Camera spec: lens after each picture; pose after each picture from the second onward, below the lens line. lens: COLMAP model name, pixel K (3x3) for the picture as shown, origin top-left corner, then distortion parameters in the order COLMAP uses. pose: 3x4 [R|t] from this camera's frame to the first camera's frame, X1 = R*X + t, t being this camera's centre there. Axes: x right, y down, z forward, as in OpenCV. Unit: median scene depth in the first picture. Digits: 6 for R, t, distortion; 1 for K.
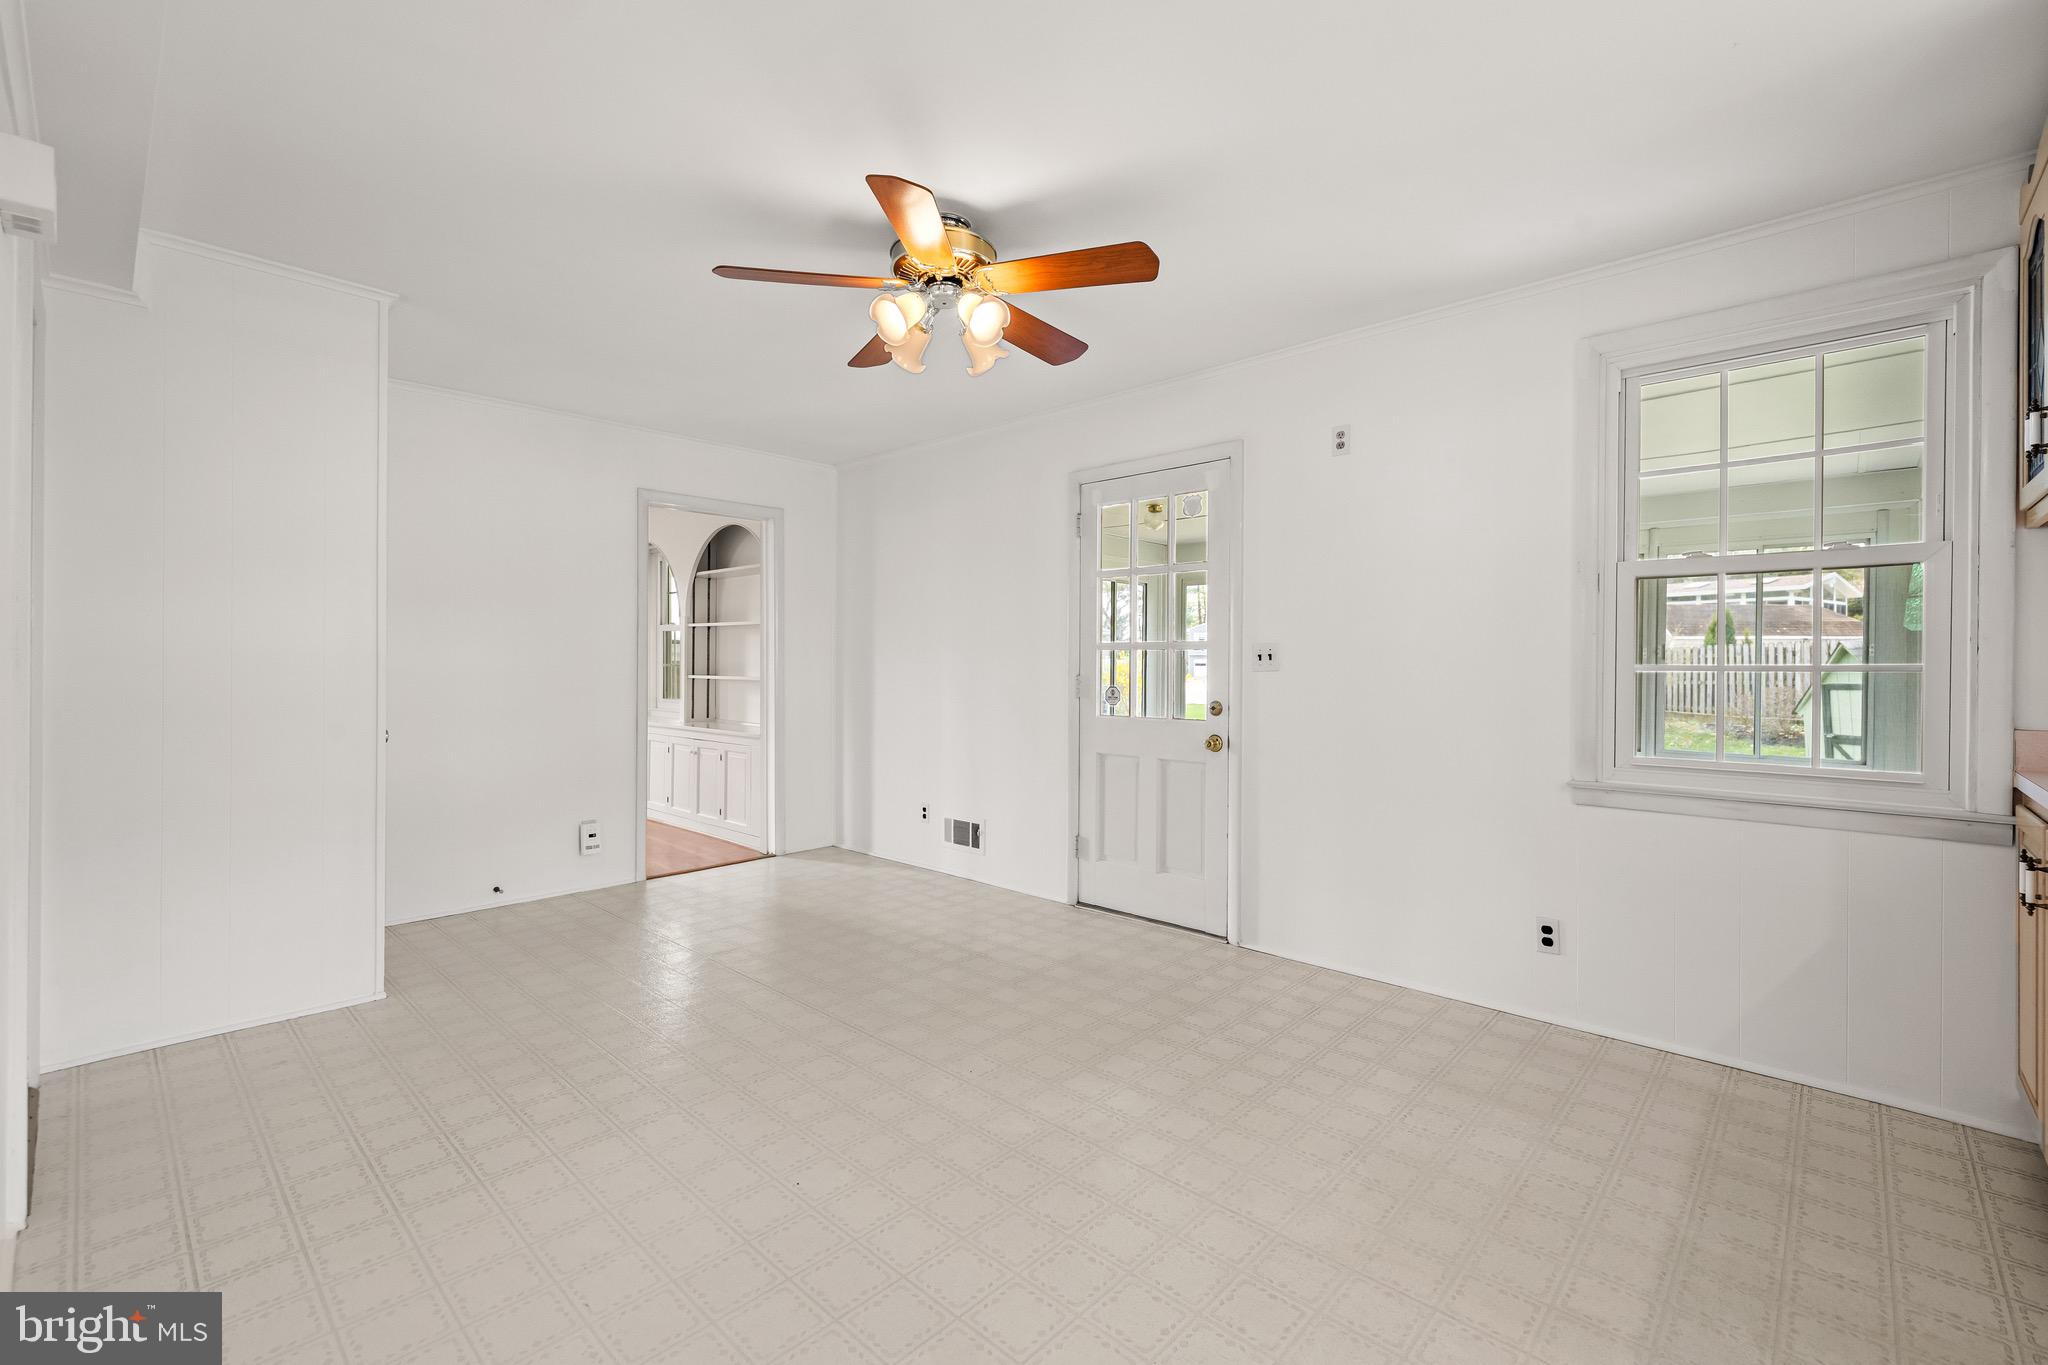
lens RADIAL K [[867.2, 0, 1026.1], [0, 867.2, 675.1], [0, 0, 1]] dist [0.001726, 0.000886]
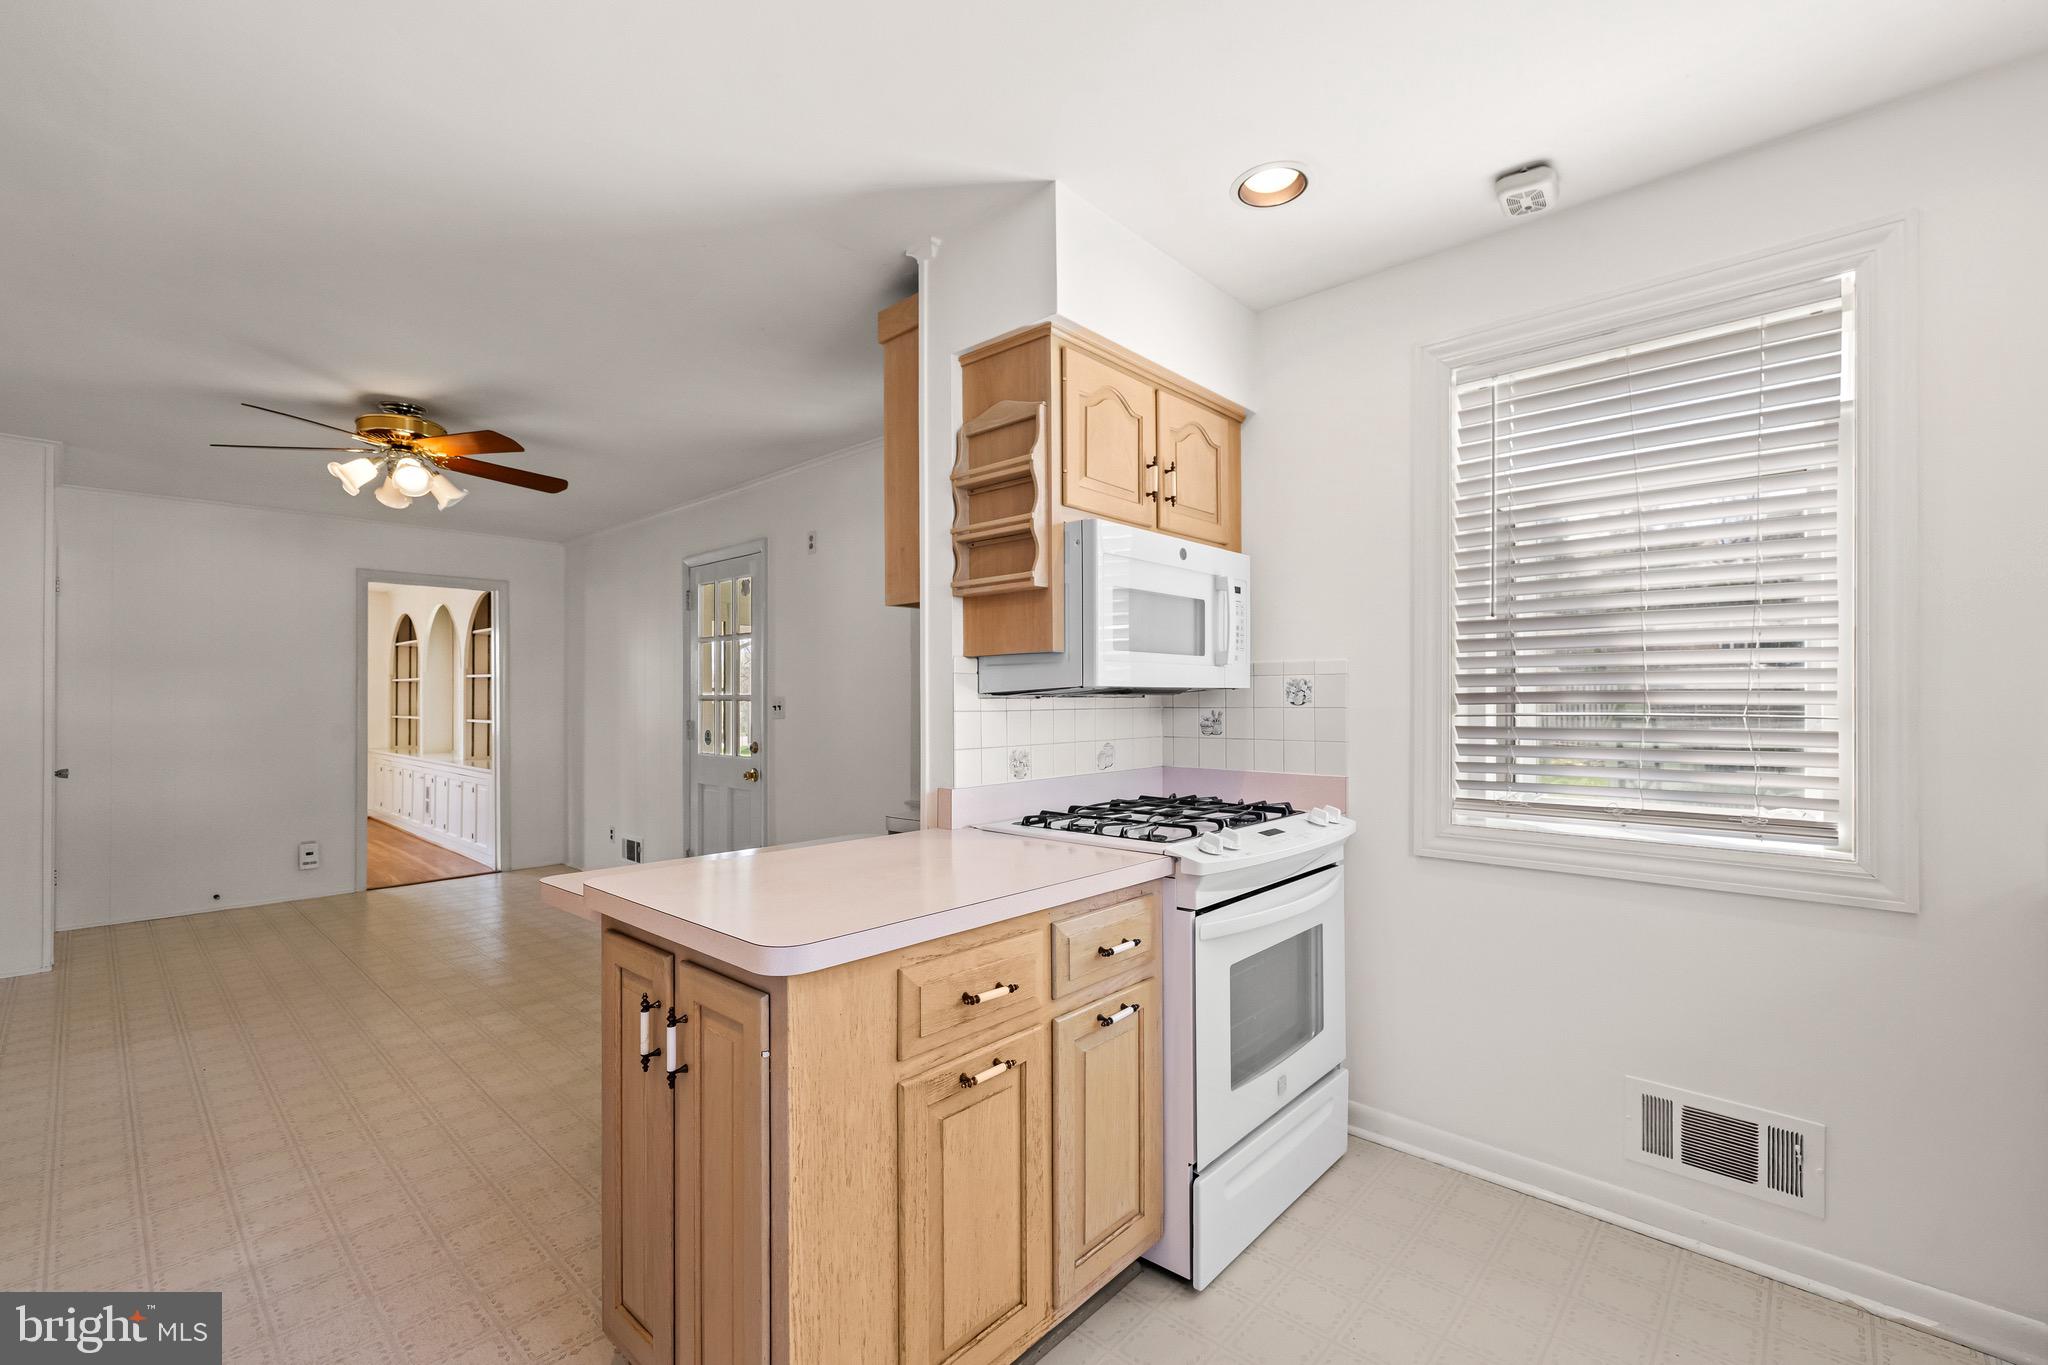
lens RADIAL K [[867.2, 0, 1022.9], [0, 867.2, 695.1], [0, 0, 1]] dist [0.001726, 0.000886]
pose [[0.999981, -0.005892, -0.001731, 0.645072], [0.005862, 0.999845, -0.016591, -0.016078], [0.001828, 0.016581, 0.999861, -0.288253]]
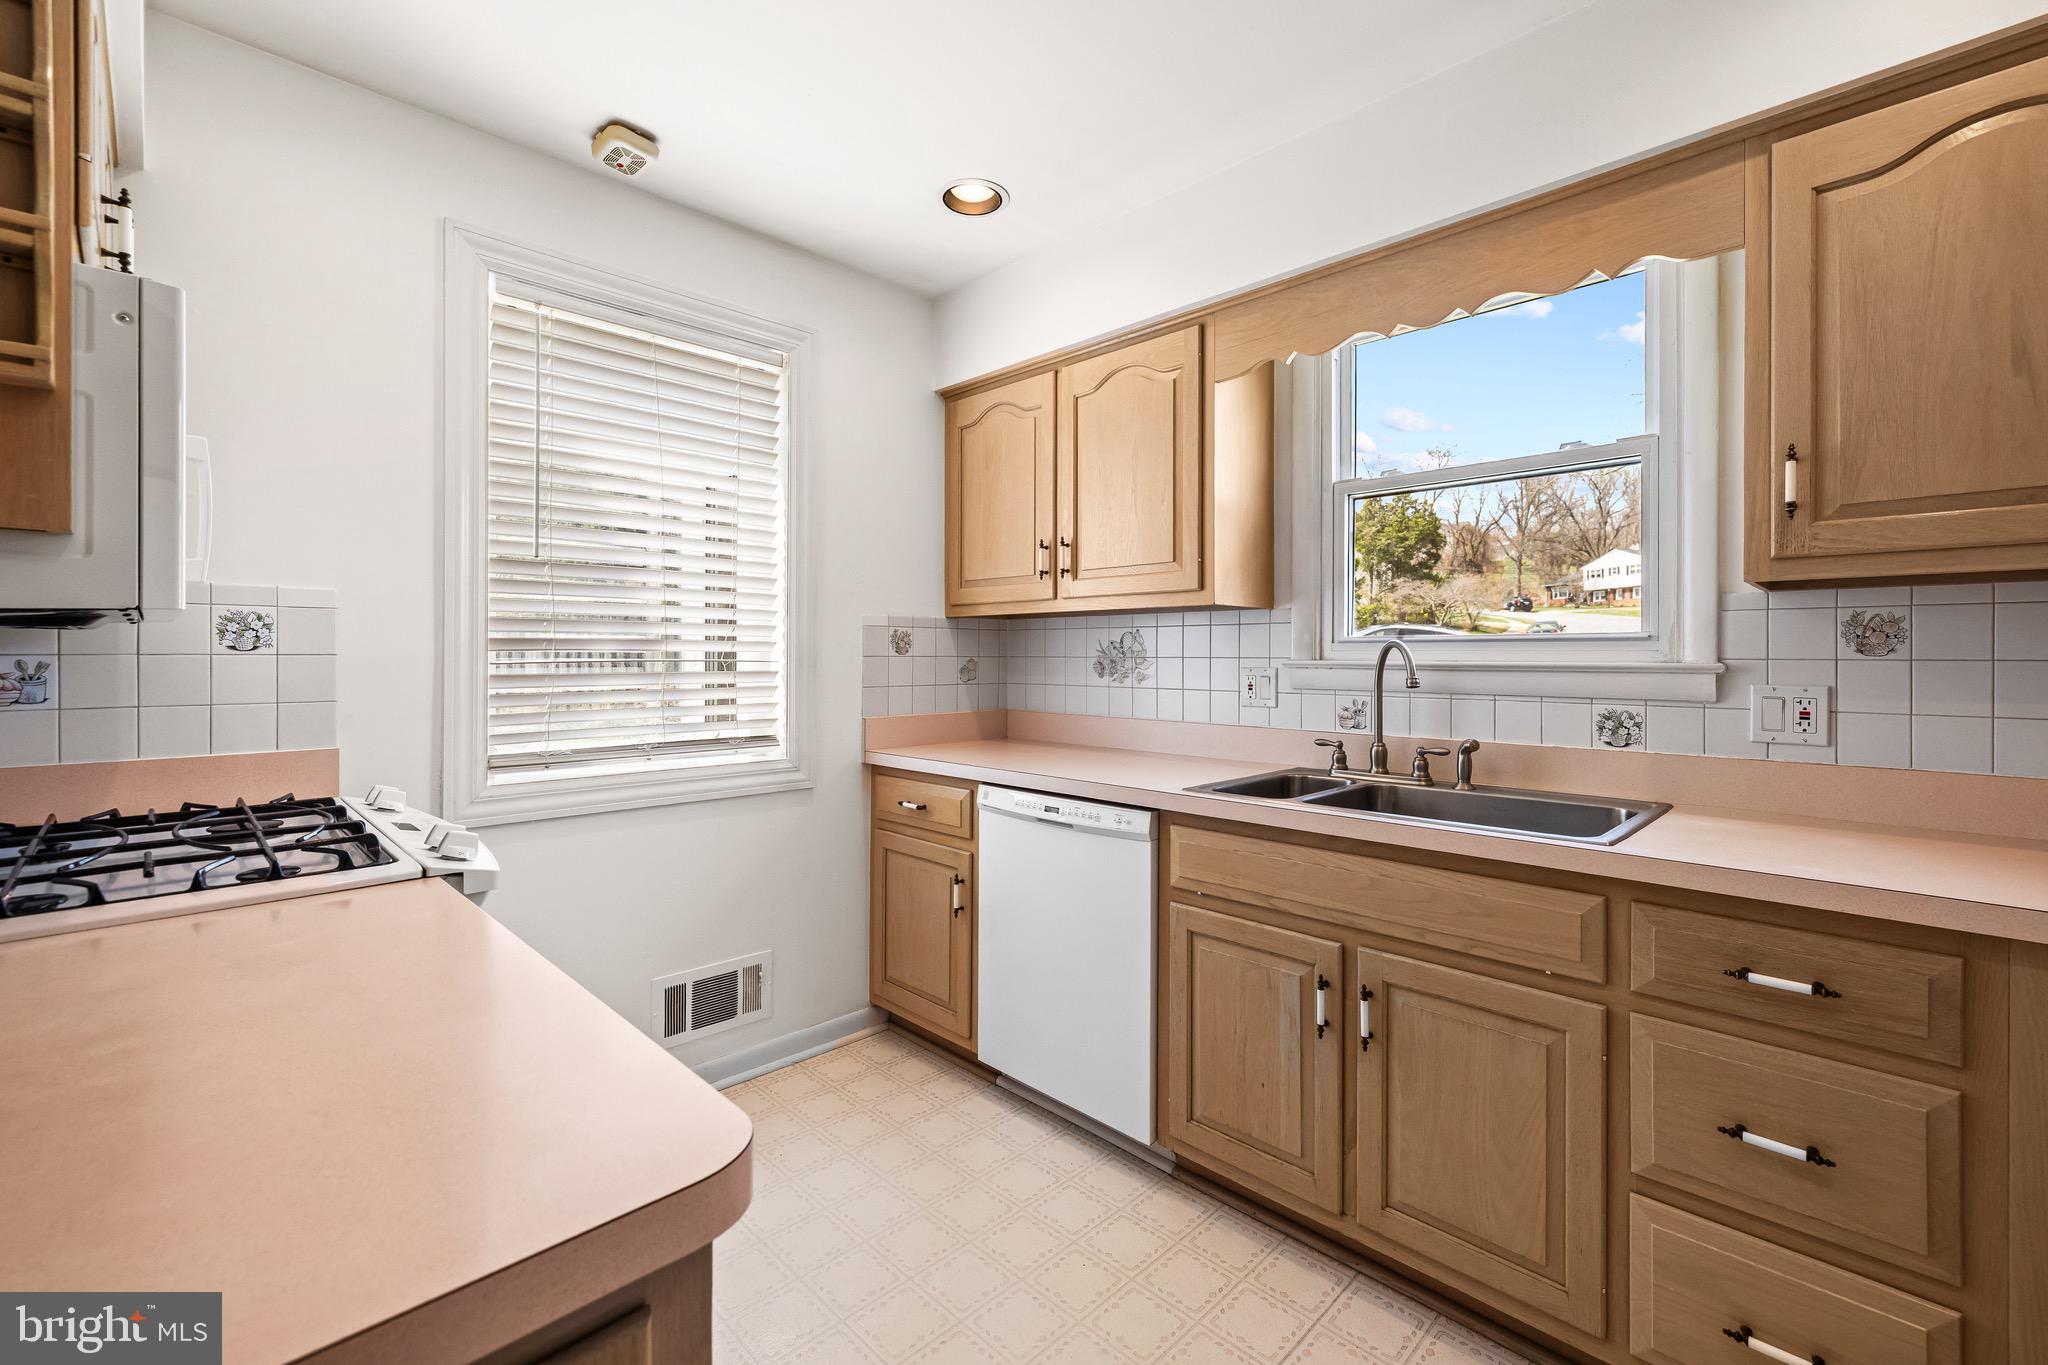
lens RADIAL K [[867.2, 0, 1035.9], [0, 867.2, 654.8], [0, 0, 1]] dist [0.001726, 0.000886]
pose [[0.038335, -0.002969, 0.999261, 0.401451], [0.009226, 0.999954, 0.002618, -0.013235], [-0.999222, 0.009119, 0.038361, -0.017438]]
